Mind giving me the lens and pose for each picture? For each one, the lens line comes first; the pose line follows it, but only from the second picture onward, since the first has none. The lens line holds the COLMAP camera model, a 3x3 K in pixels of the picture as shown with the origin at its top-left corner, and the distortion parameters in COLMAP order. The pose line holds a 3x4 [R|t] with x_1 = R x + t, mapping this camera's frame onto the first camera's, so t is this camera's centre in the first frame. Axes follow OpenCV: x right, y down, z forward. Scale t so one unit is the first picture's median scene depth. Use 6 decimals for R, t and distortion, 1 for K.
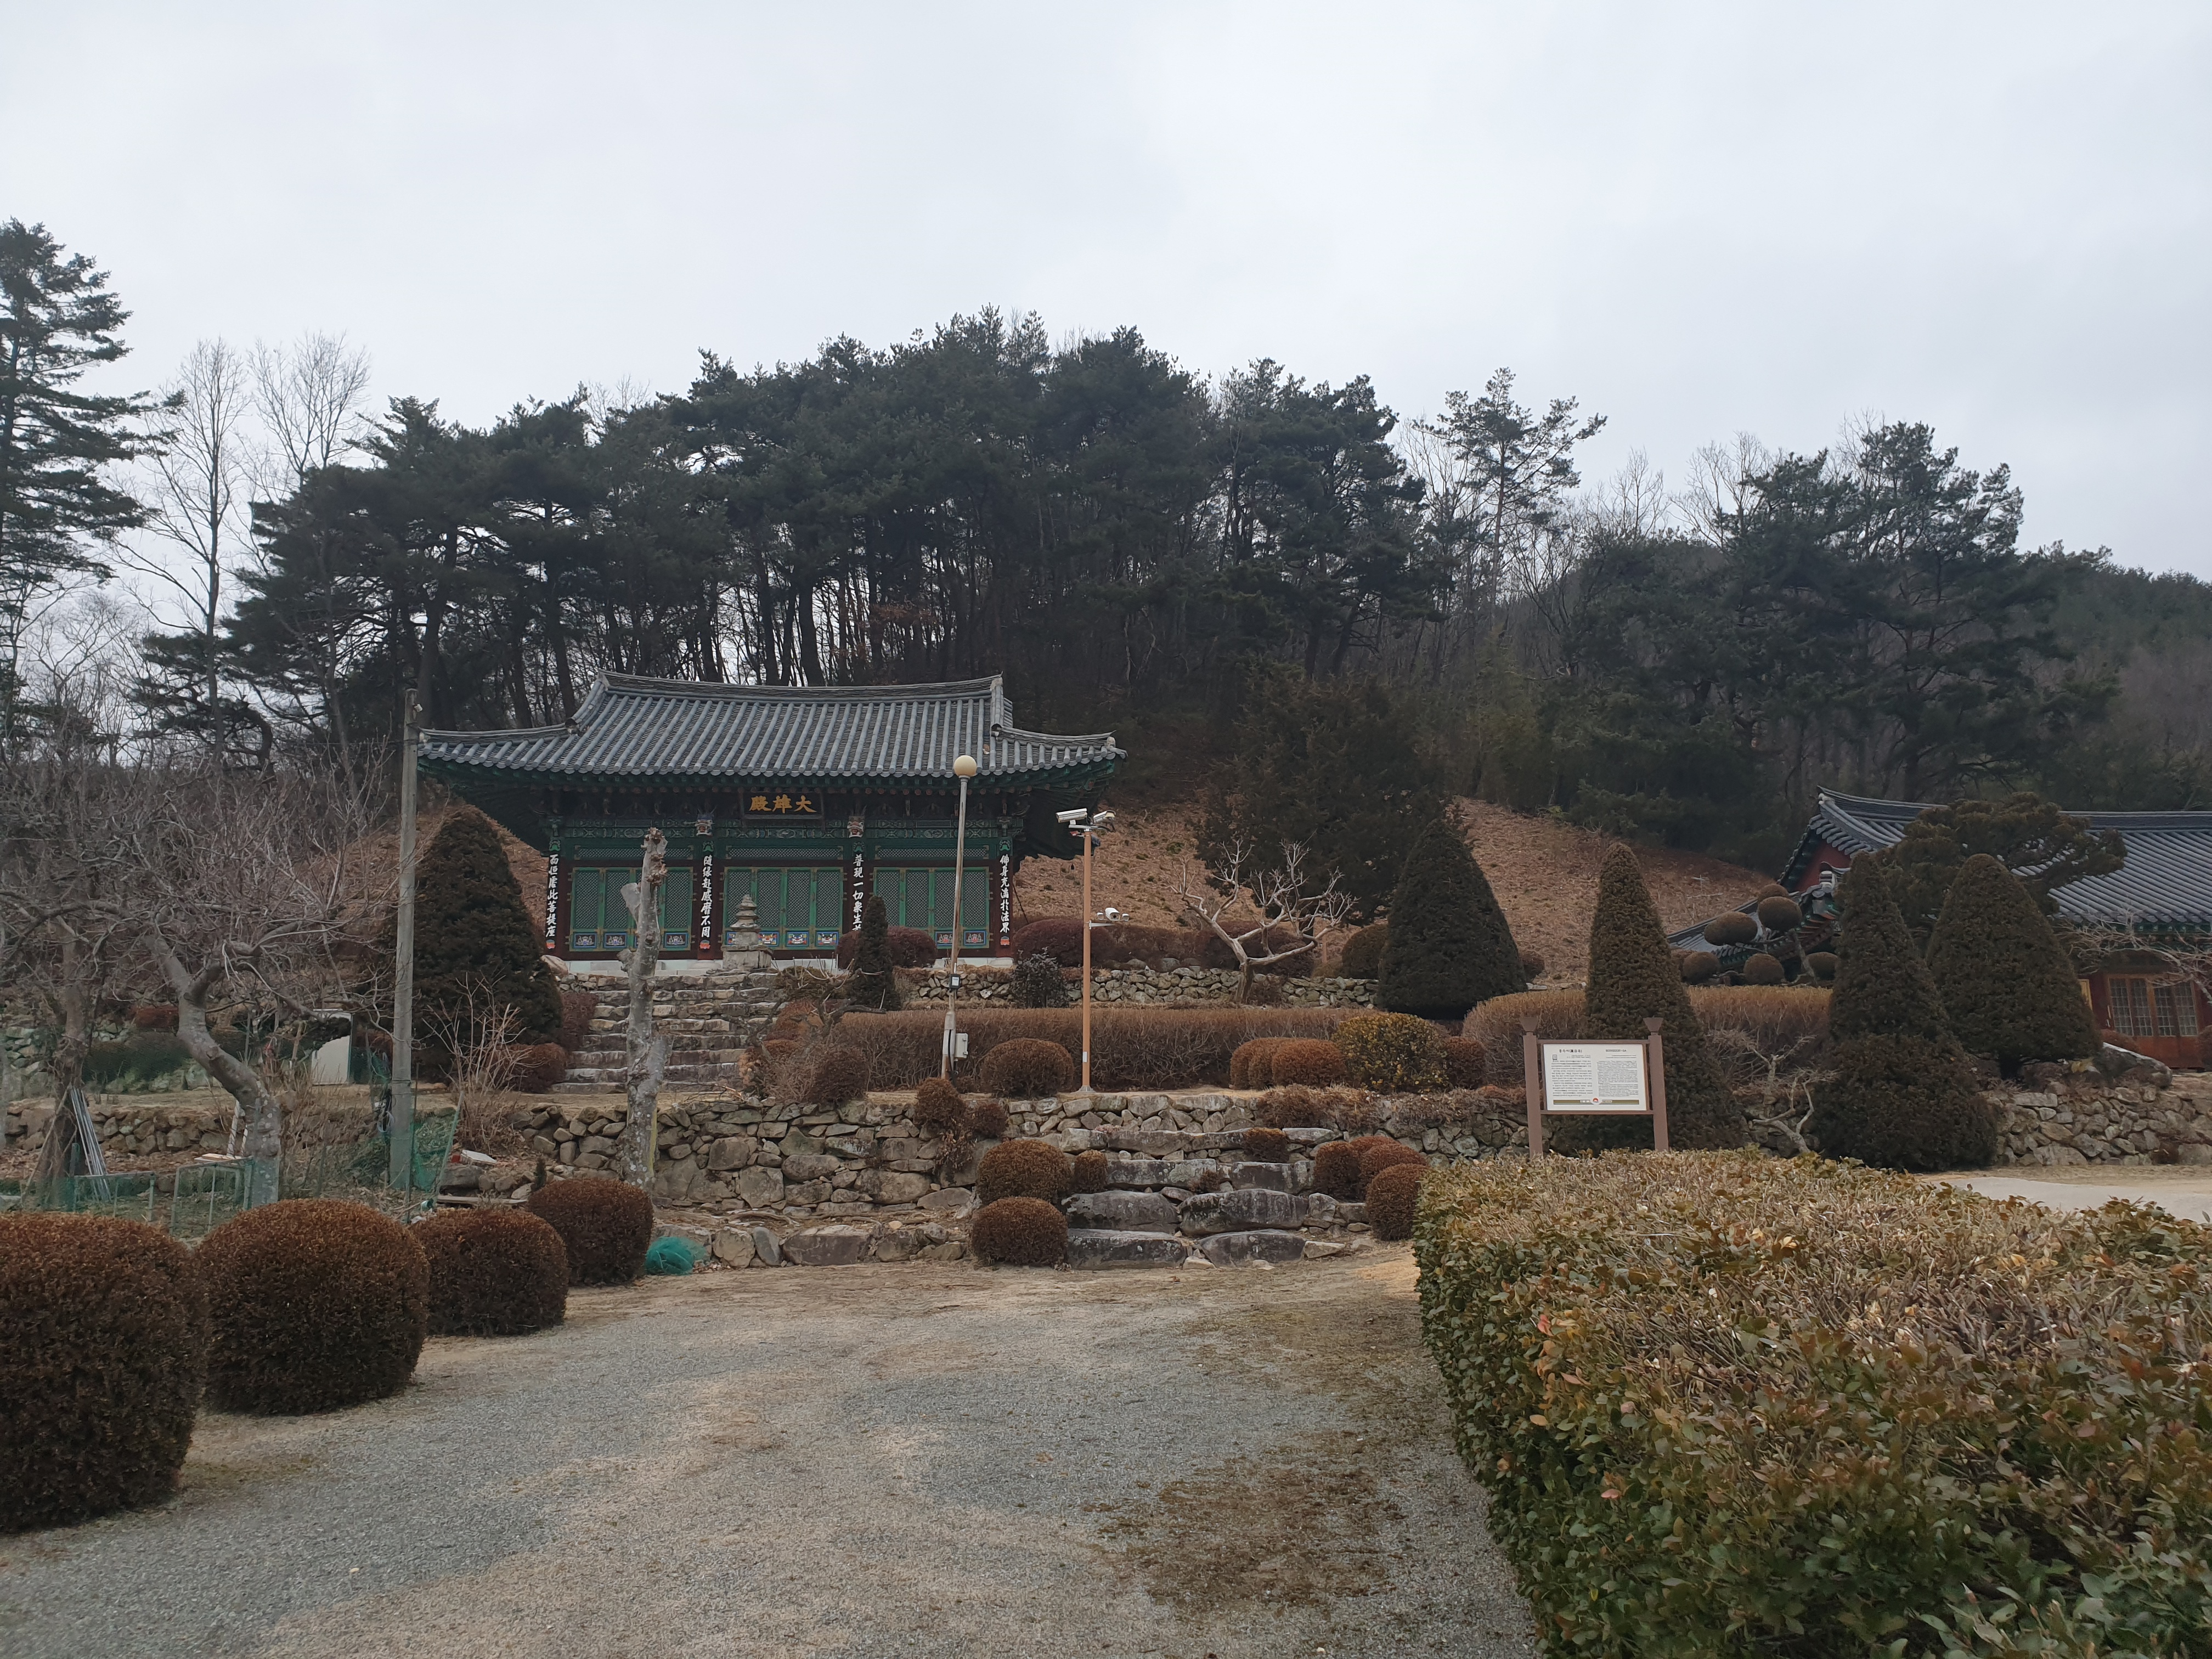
lens RADIAL K [[1681.7, 0, 1102.9], [0, 1681.7, 834.7], [0, 0, 1]] dist [0.057866, -0.001634]
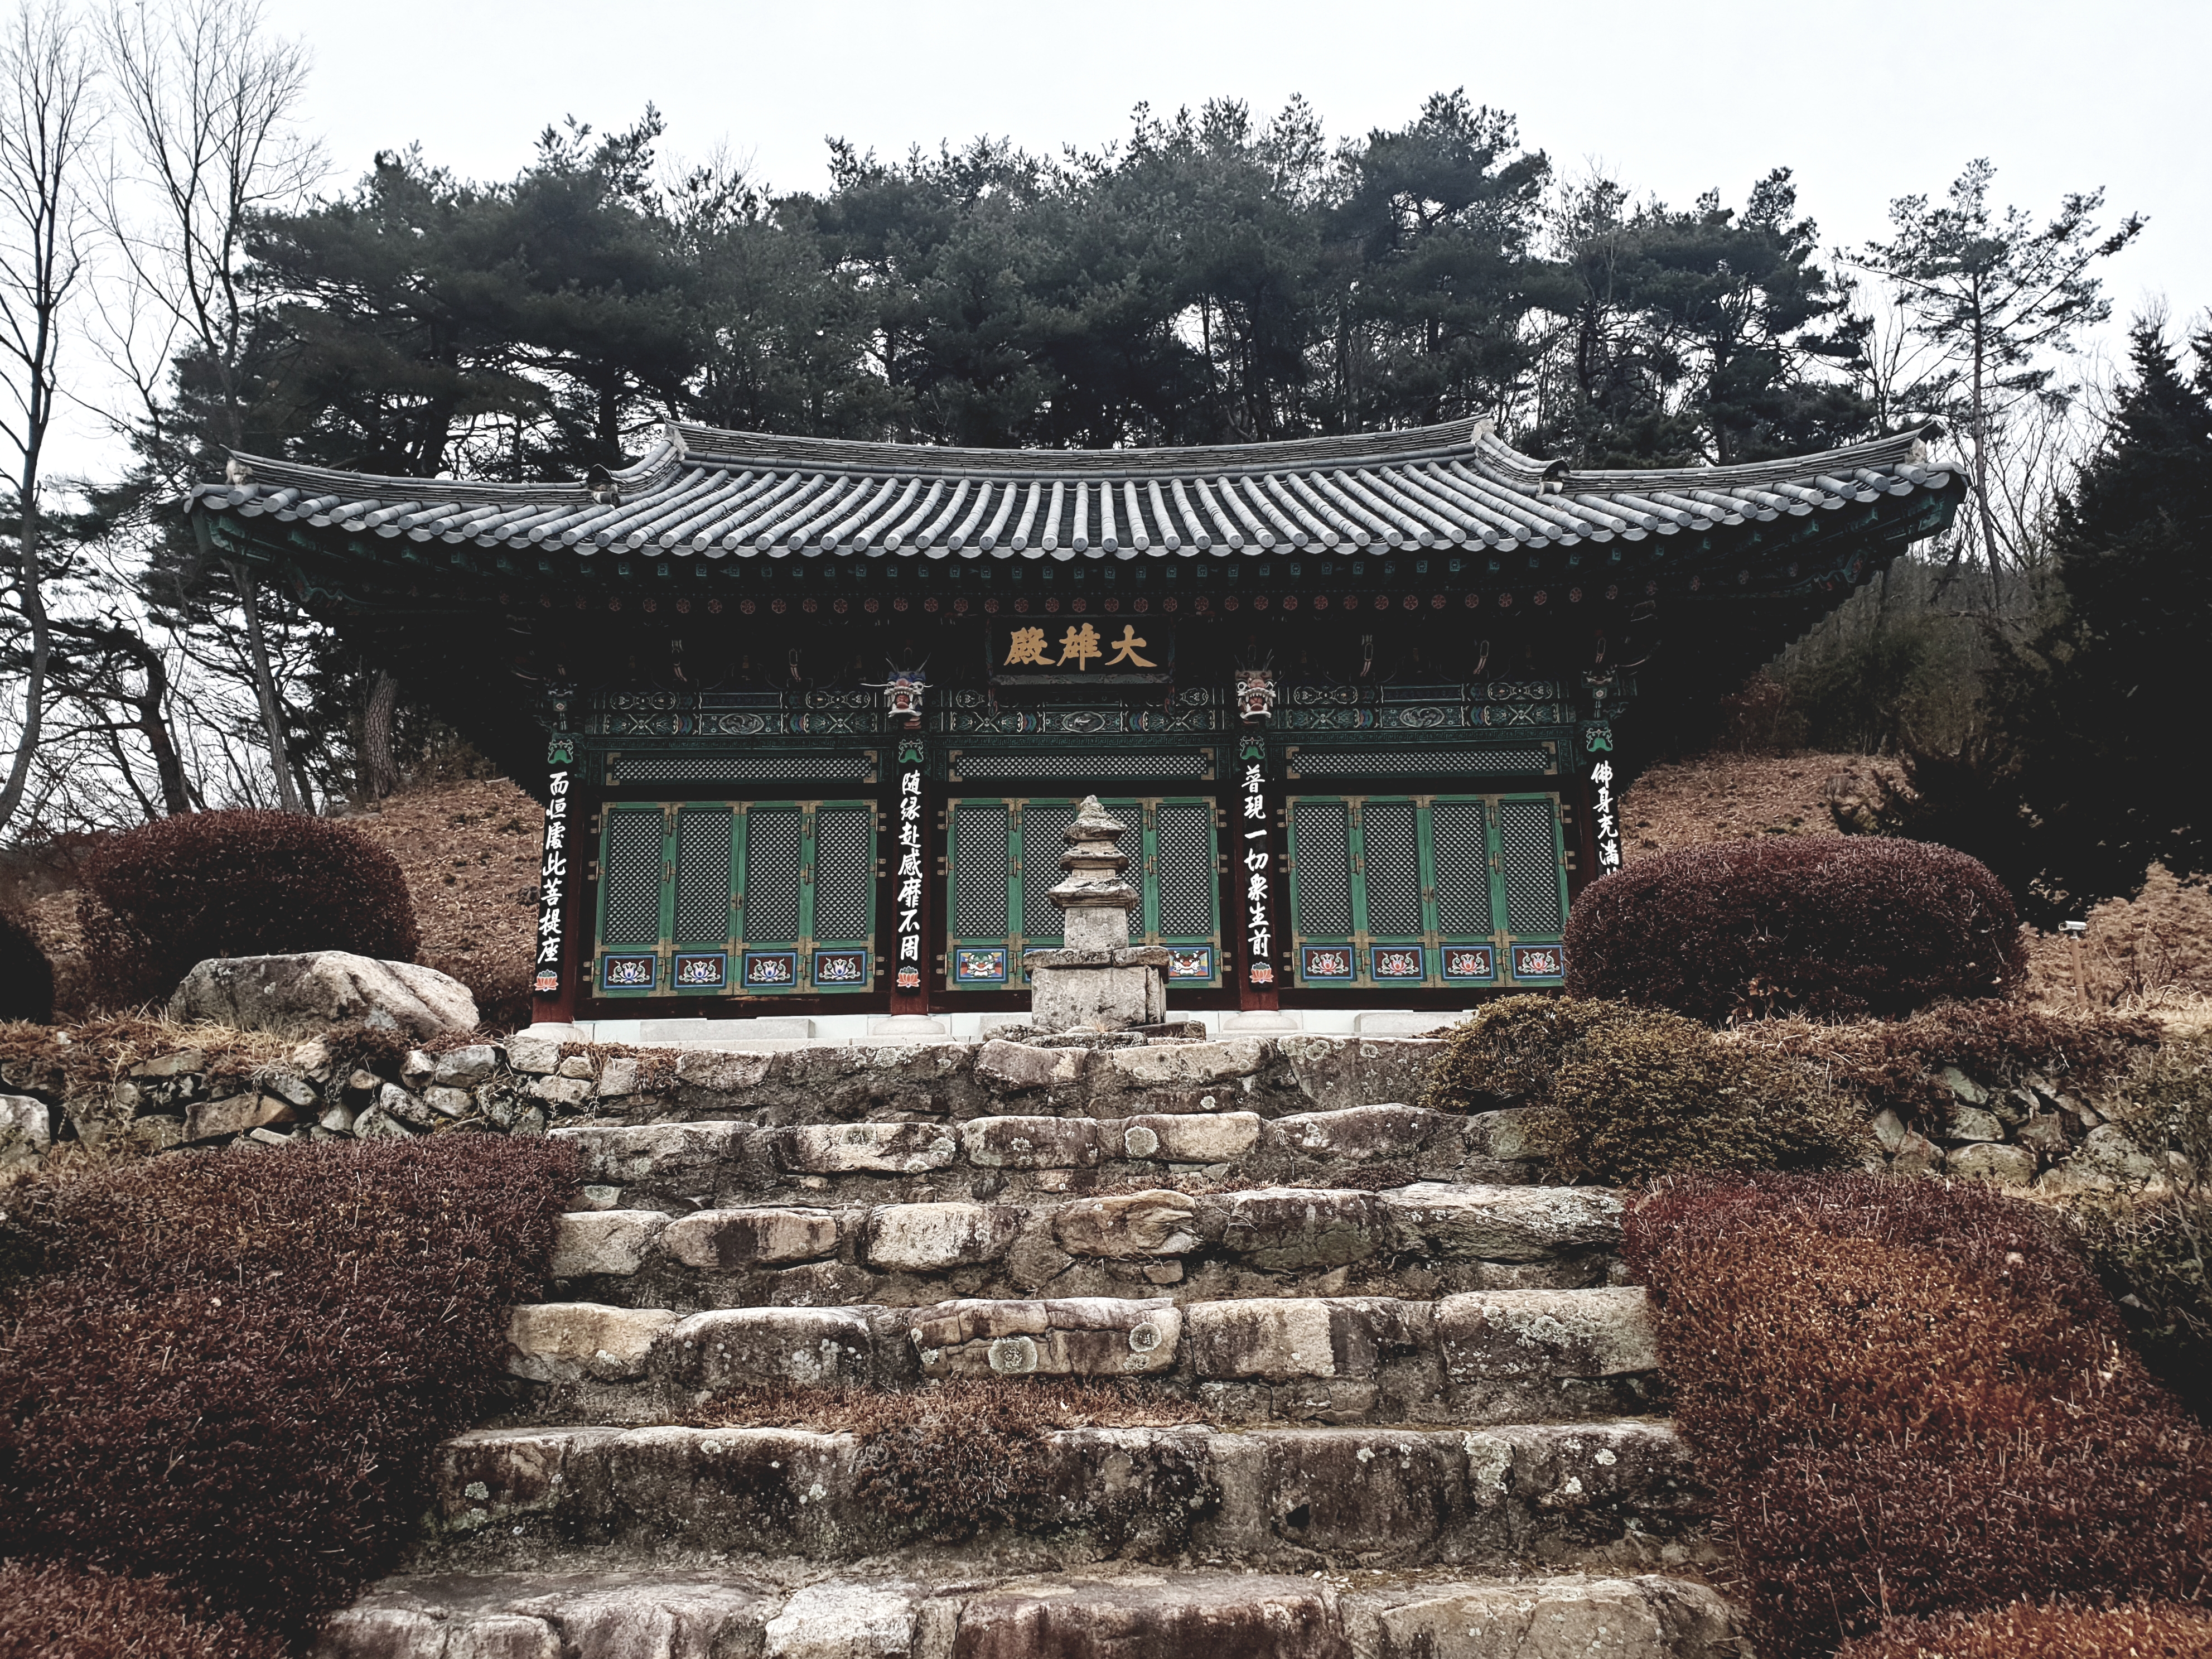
lens RADIAL K [[1681.9, 0, 1105.2], [0, 1681.9, 823.1], [0, 0, 1]] dist [0.057866, -0.001634]
pose [[0.998618, -0.014658, -0.050470, -0.163264], [0.011945, 0.998488, -0.053652, 0.049314], [0.051180, 0.052975, 0.997283, 0.576079]]
